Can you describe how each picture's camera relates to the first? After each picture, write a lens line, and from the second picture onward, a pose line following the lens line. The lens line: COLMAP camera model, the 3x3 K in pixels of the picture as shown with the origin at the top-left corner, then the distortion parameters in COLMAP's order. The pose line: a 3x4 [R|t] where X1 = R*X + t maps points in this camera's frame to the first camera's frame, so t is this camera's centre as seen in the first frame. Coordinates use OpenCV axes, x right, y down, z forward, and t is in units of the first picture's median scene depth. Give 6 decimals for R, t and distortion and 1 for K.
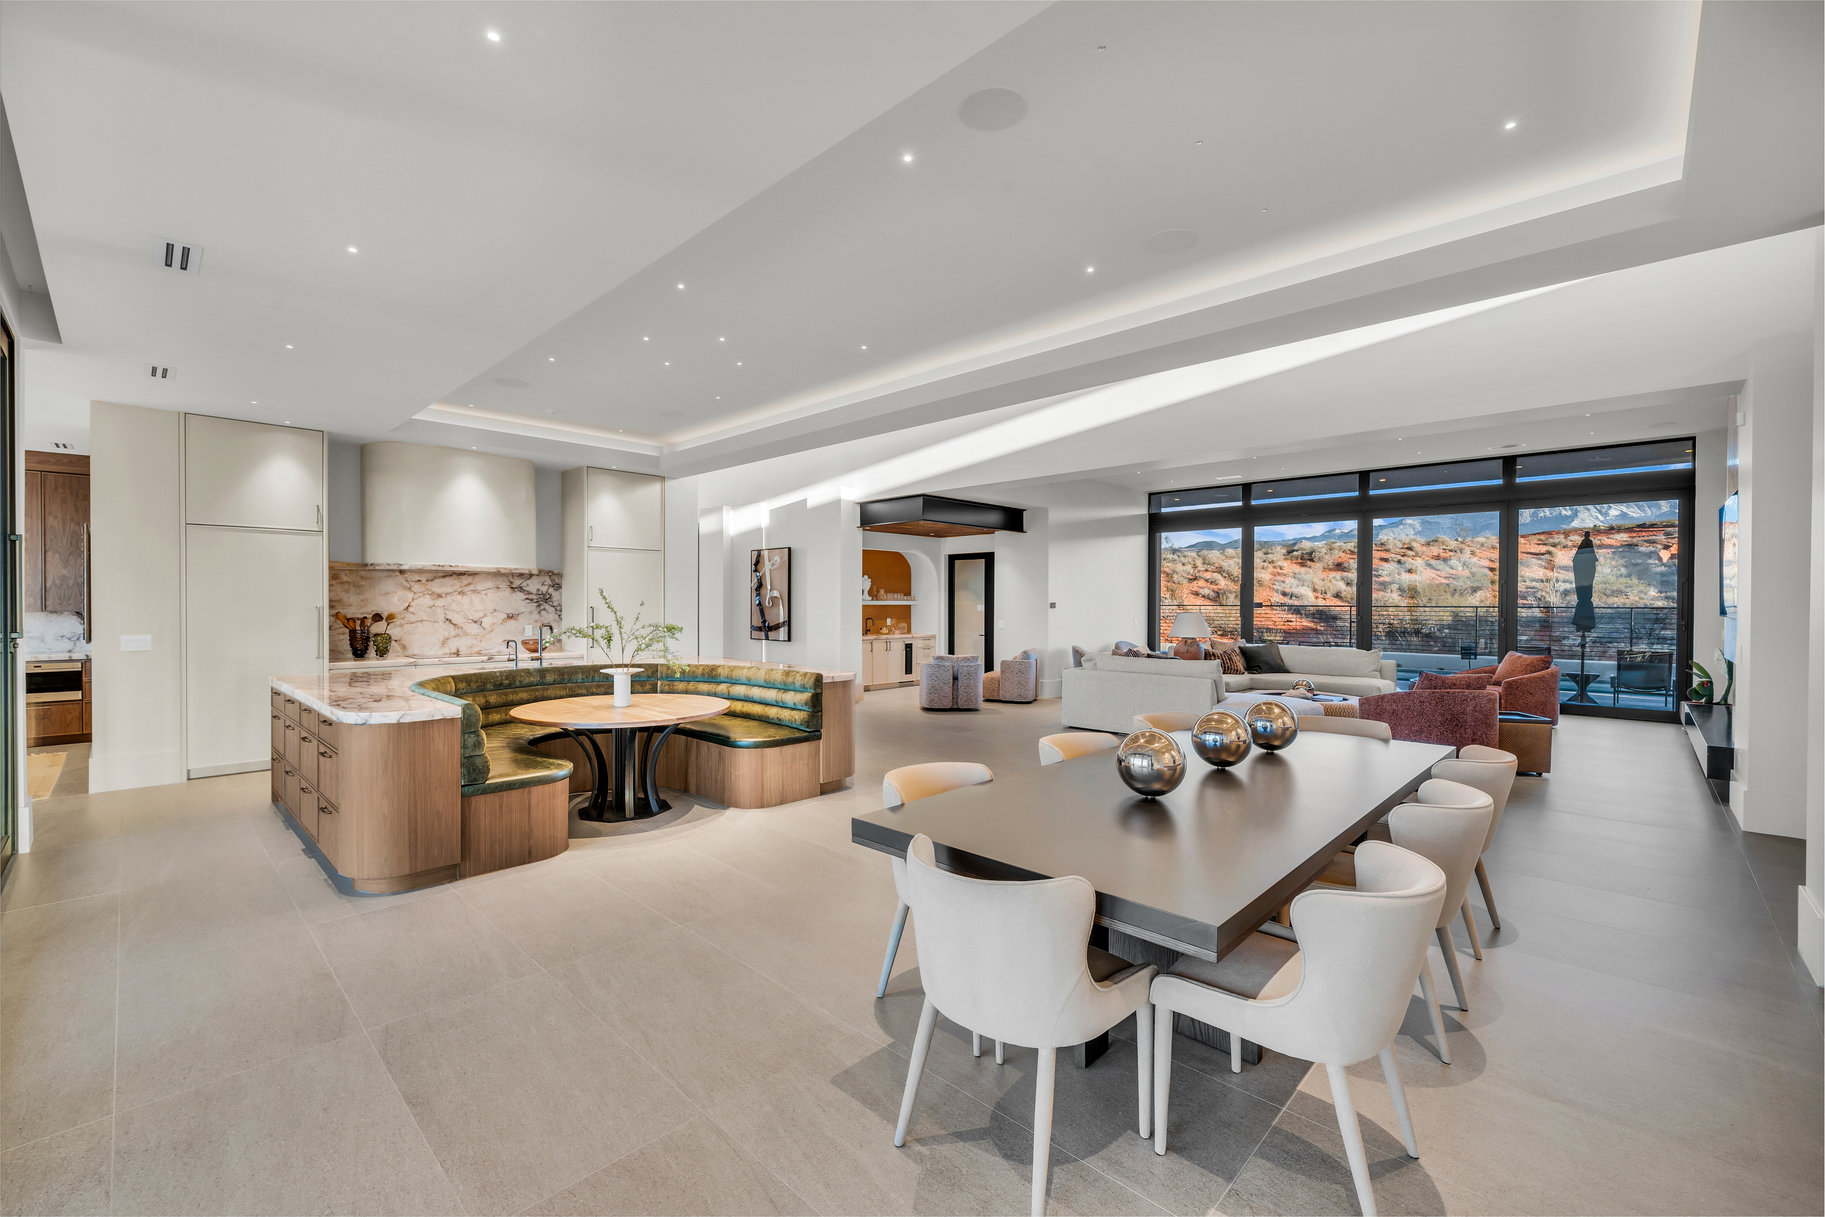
lens RADIAL K [[757.4, 0, 912.5], [0, 757.4, 608.5], [0, 0, 1]] dist [-0.000012, 0.000010]
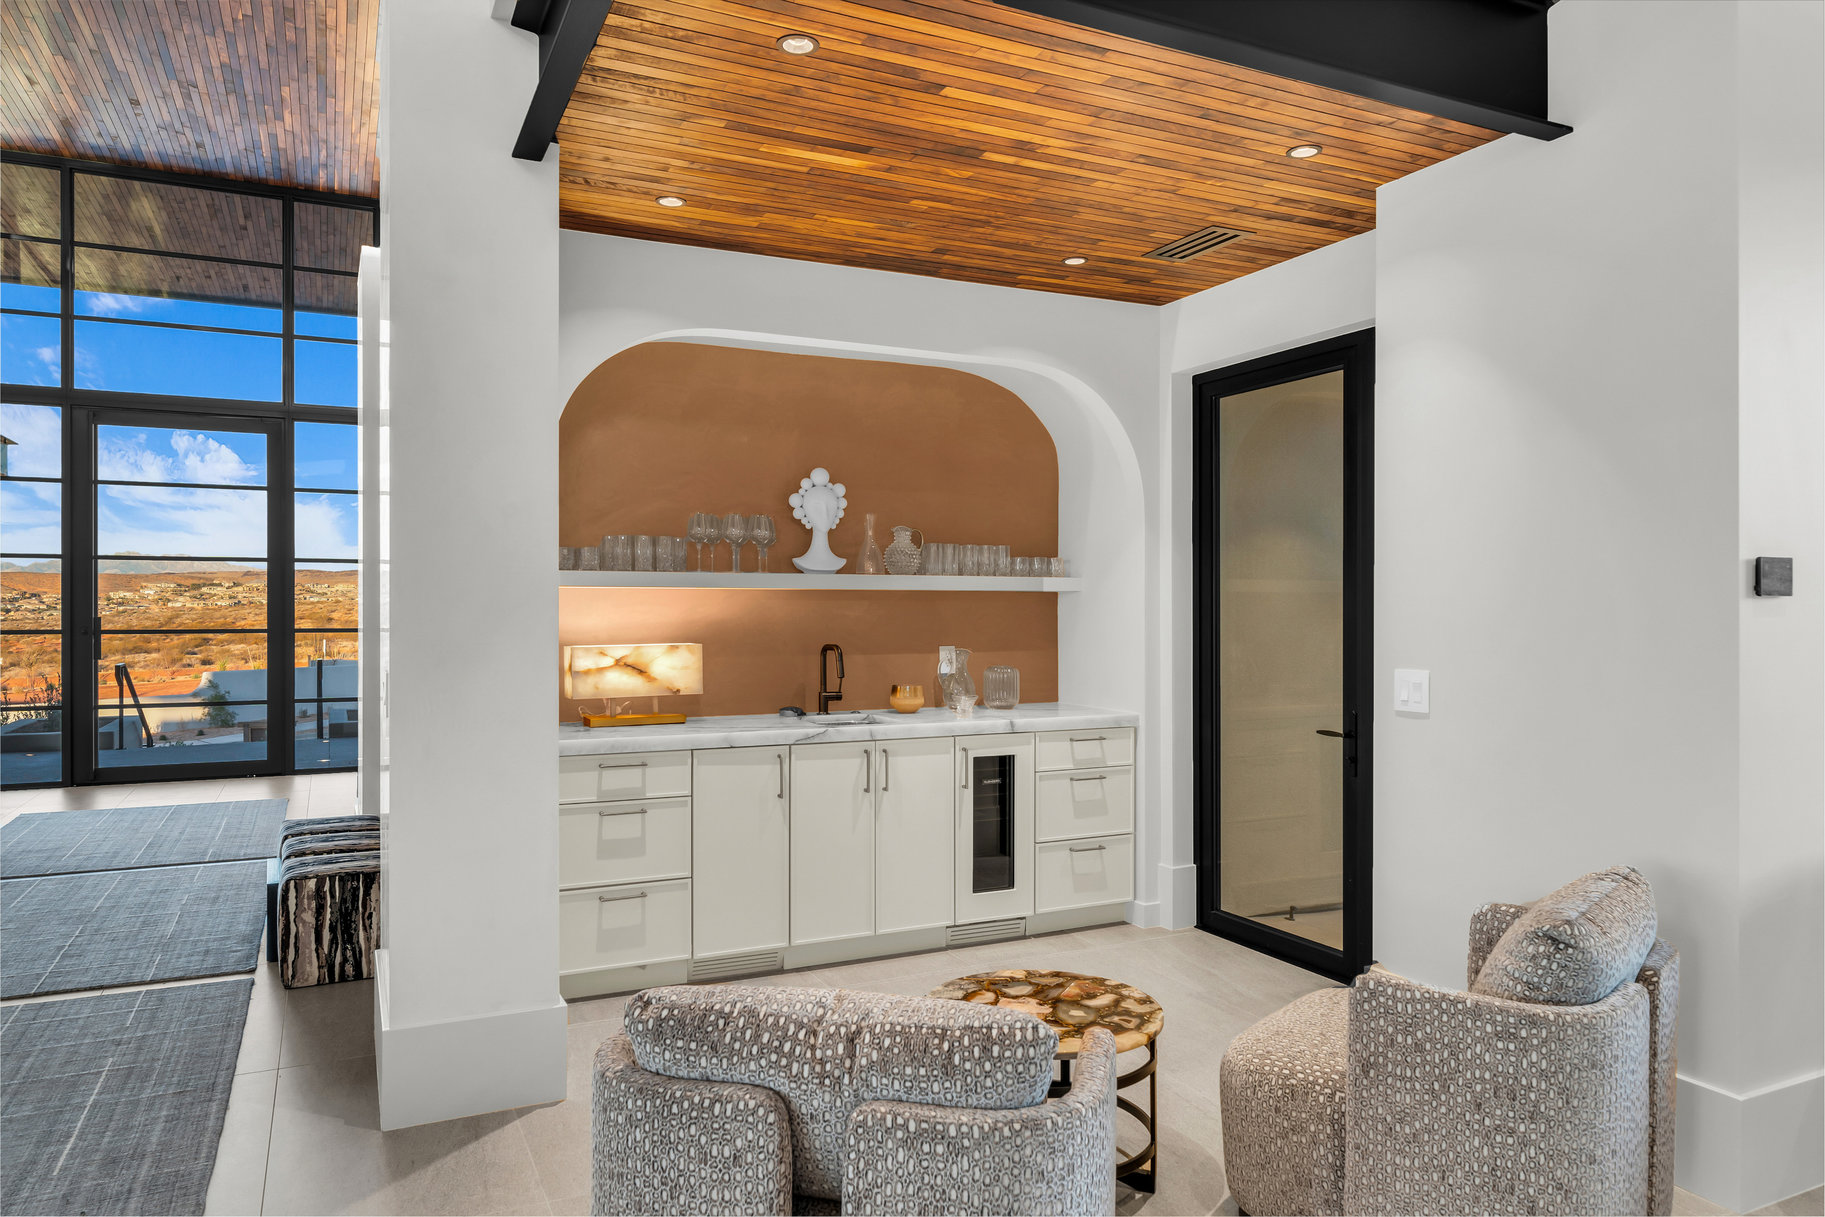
lens RADIAL K [[1197.9, 0, 912.5], [0, 1197.9, 608.5], [0, 0, 1]] dist [0.000714, 0.000324]
pose [[0.936802, -0.002460, -0.349850, 0.097726], [0.000123, 0.999978, -0.006703, 0.002997], [0.349859, 0.006237, 0.936782, 0.637359]]
